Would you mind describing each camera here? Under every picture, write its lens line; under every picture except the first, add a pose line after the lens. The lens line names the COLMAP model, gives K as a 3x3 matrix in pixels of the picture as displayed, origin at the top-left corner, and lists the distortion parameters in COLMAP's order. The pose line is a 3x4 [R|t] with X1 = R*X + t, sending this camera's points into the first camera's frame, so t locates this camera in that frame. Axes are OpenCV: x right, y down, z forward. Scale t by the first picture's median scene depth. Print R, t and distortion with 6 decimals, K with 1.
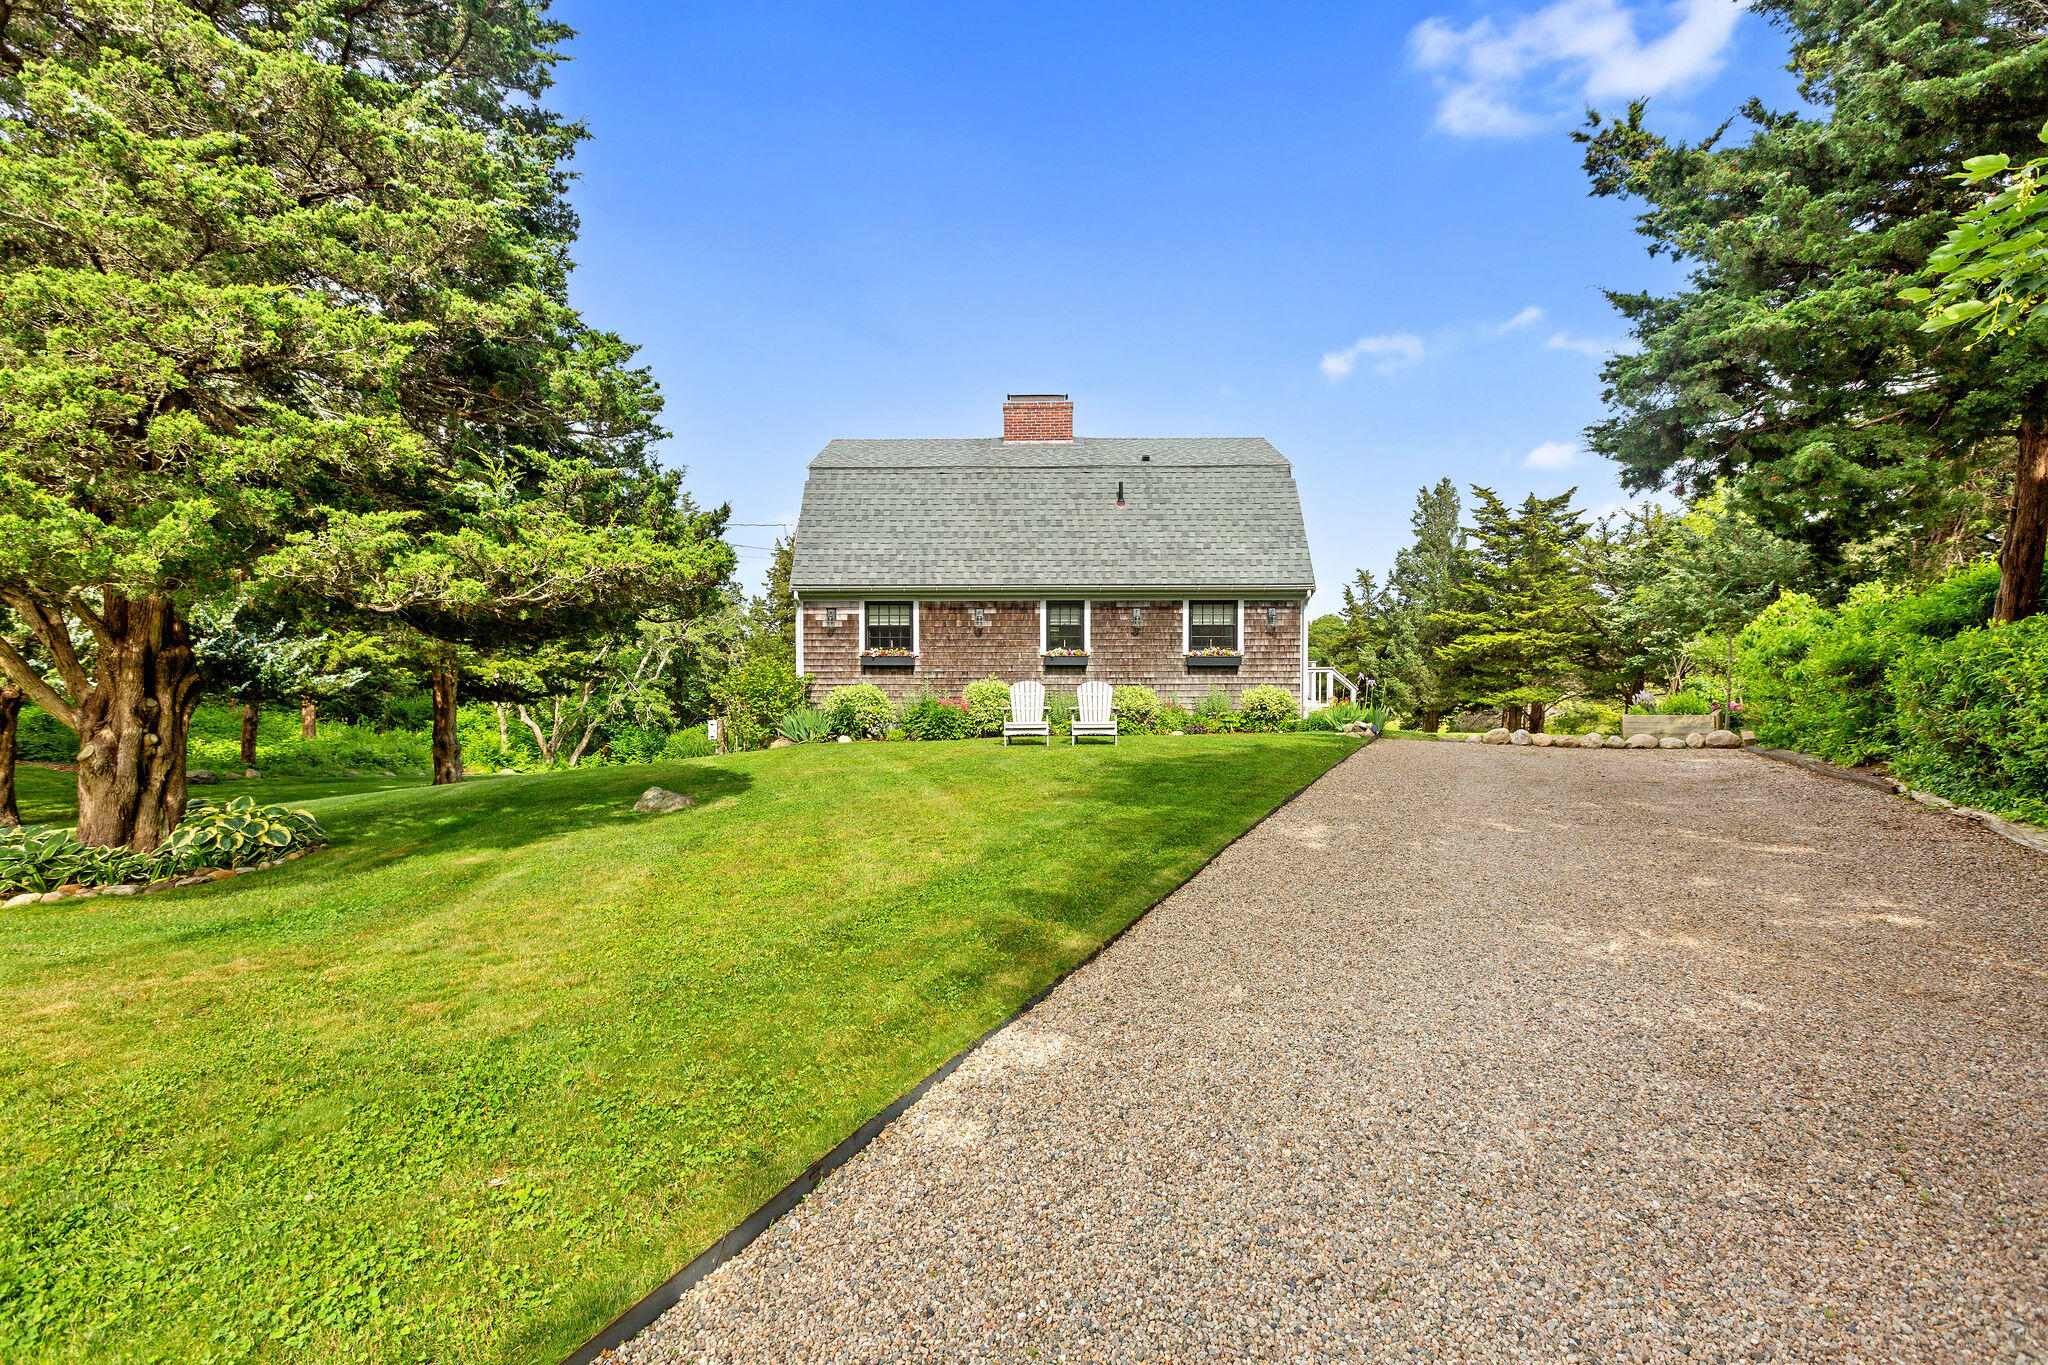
lens RADIAL K [[926.0, 0, 1024.0], [0, 926.0, 682.5], [0, 0, 1]] dist [0.002409, 0.000083]
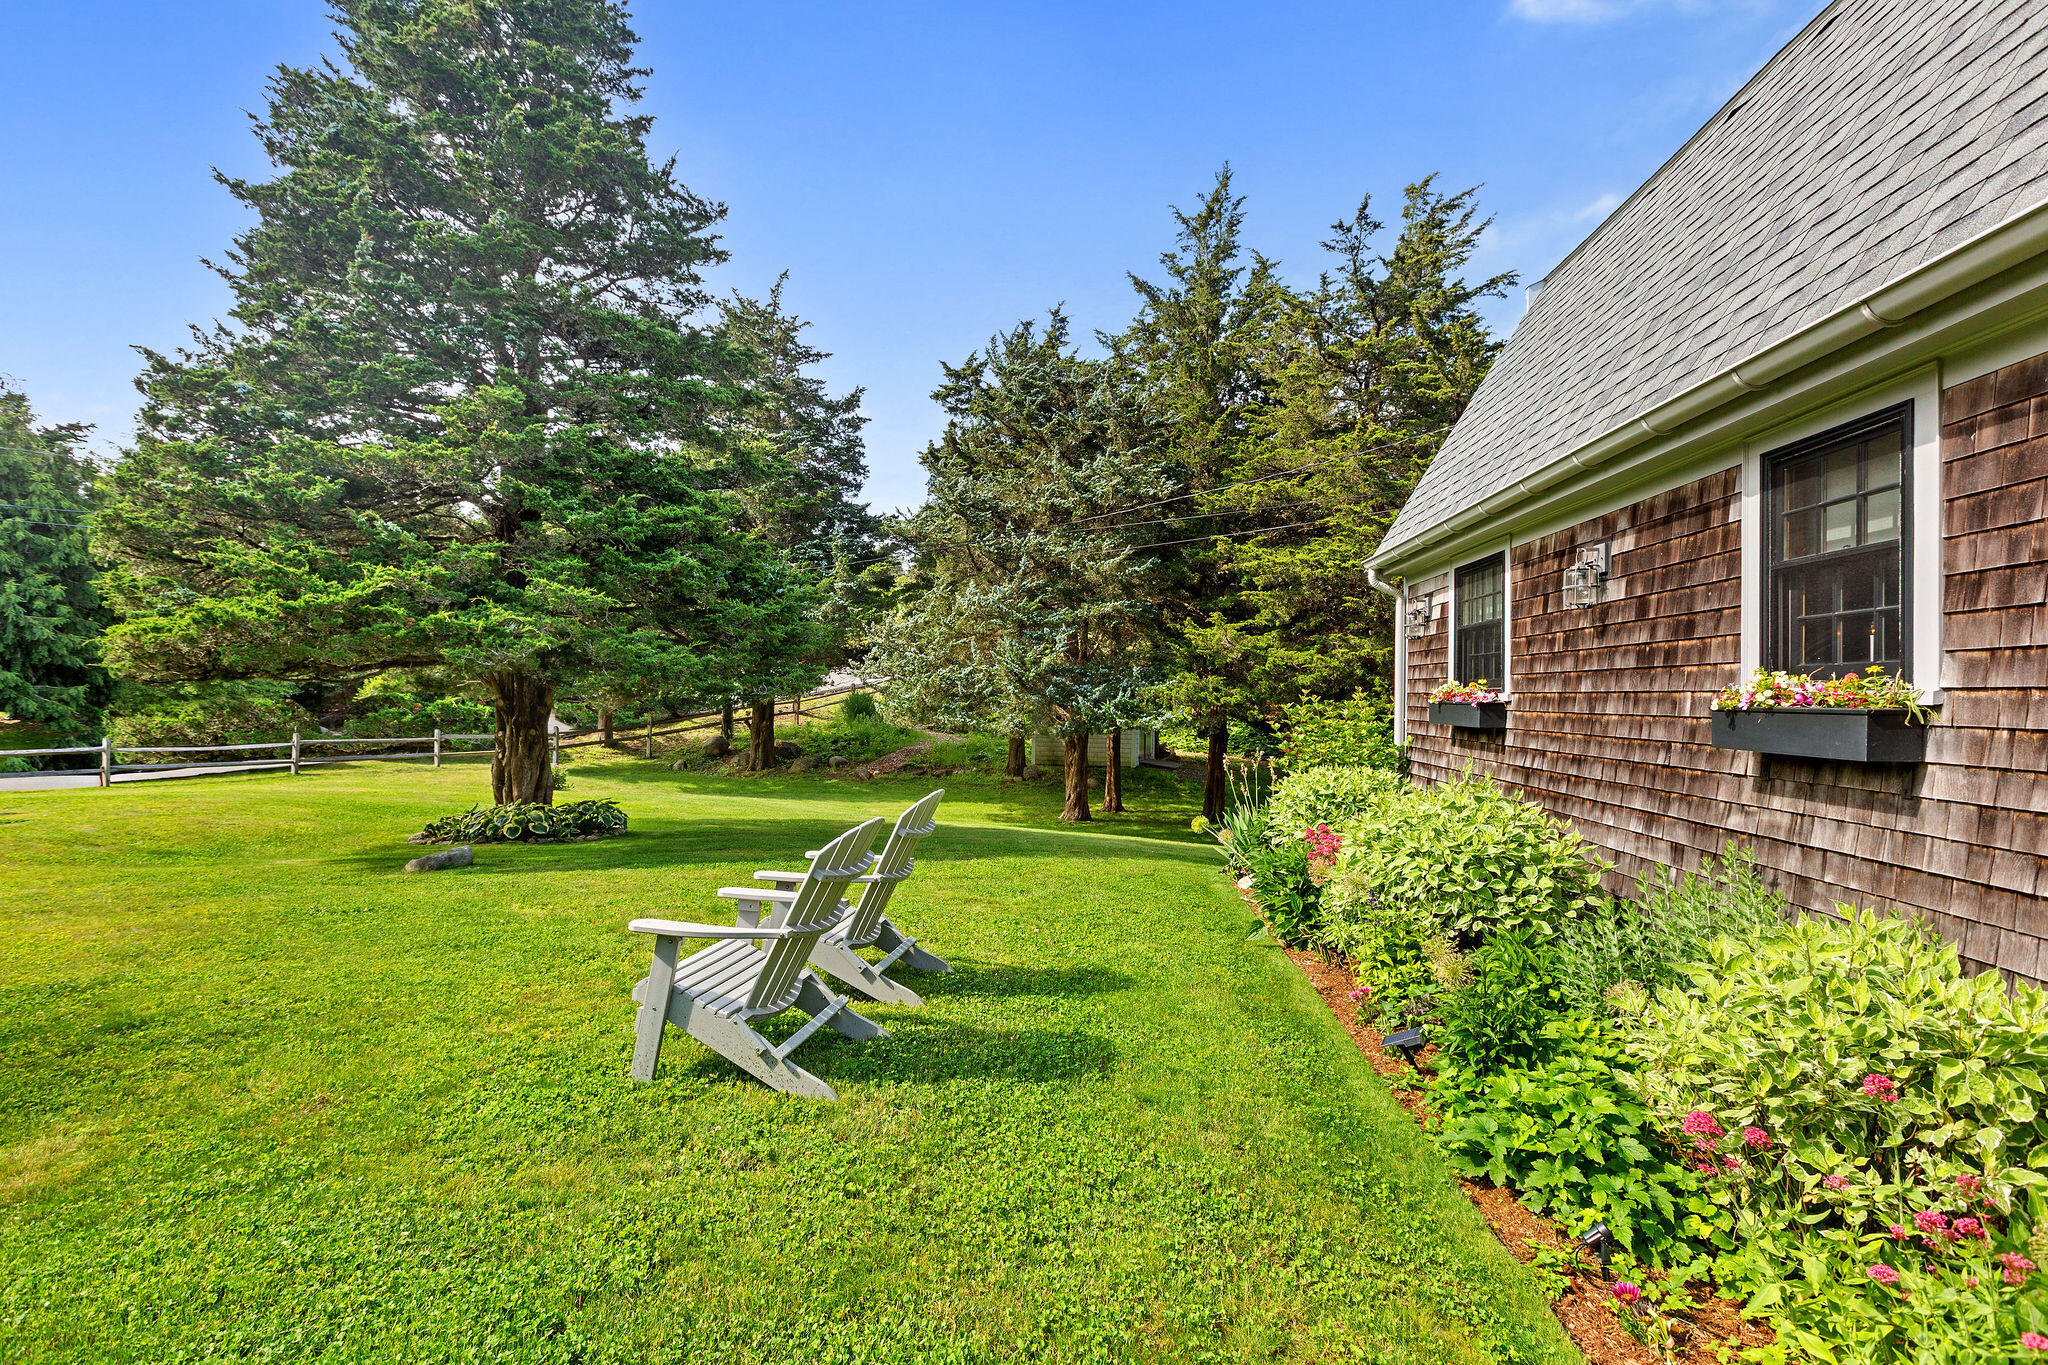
lens RADIAL K [[931.3, 0, 1008.6], [0, 931.3, 704.3], [0, 0, 1]] dist [0.009830, -0.000135]
pose [[-0.105674, 0.010503, -0.994345, 0.263133], [-0.022783, 0.999656, 0.012980, -0.028144], [0.994140, 0.024025, -0.105398, 0.846209]]
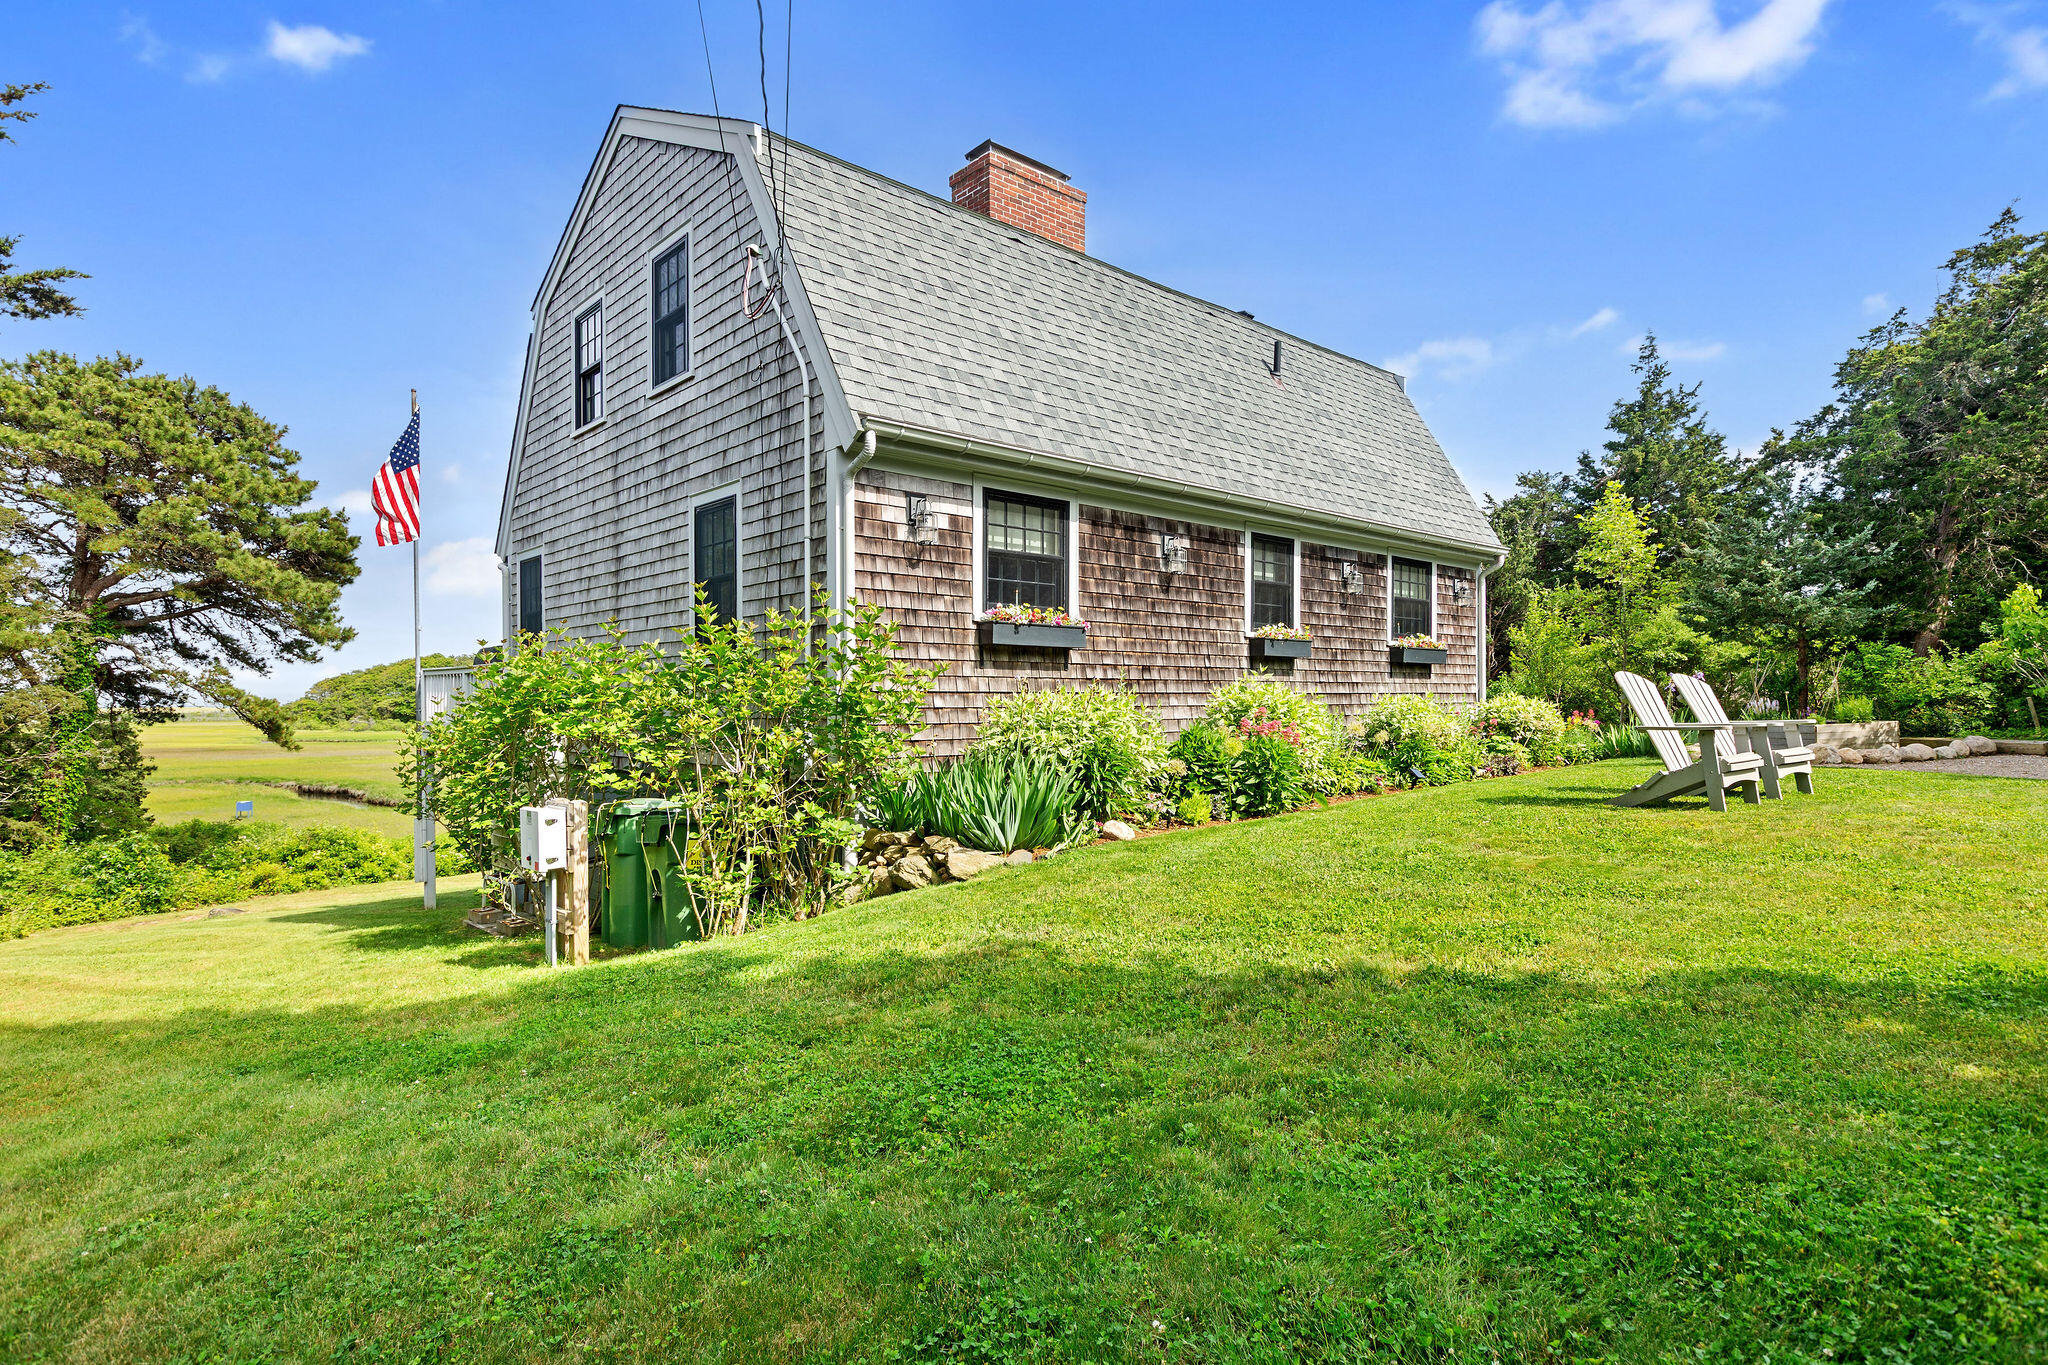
lens RADIAL K [[1063.5, 0, 1032.5], [0, 1063.5, 710.7], [0, 0, 1]] dist [-0.003899, -0.001272]
pose [[0.737542, -0.008756, 0.675245, -0.470739], [0.017658, 0.999824, -0.006322, 0.013495], [-0.675070, 0.016586, 0.737567, 0.642683]]
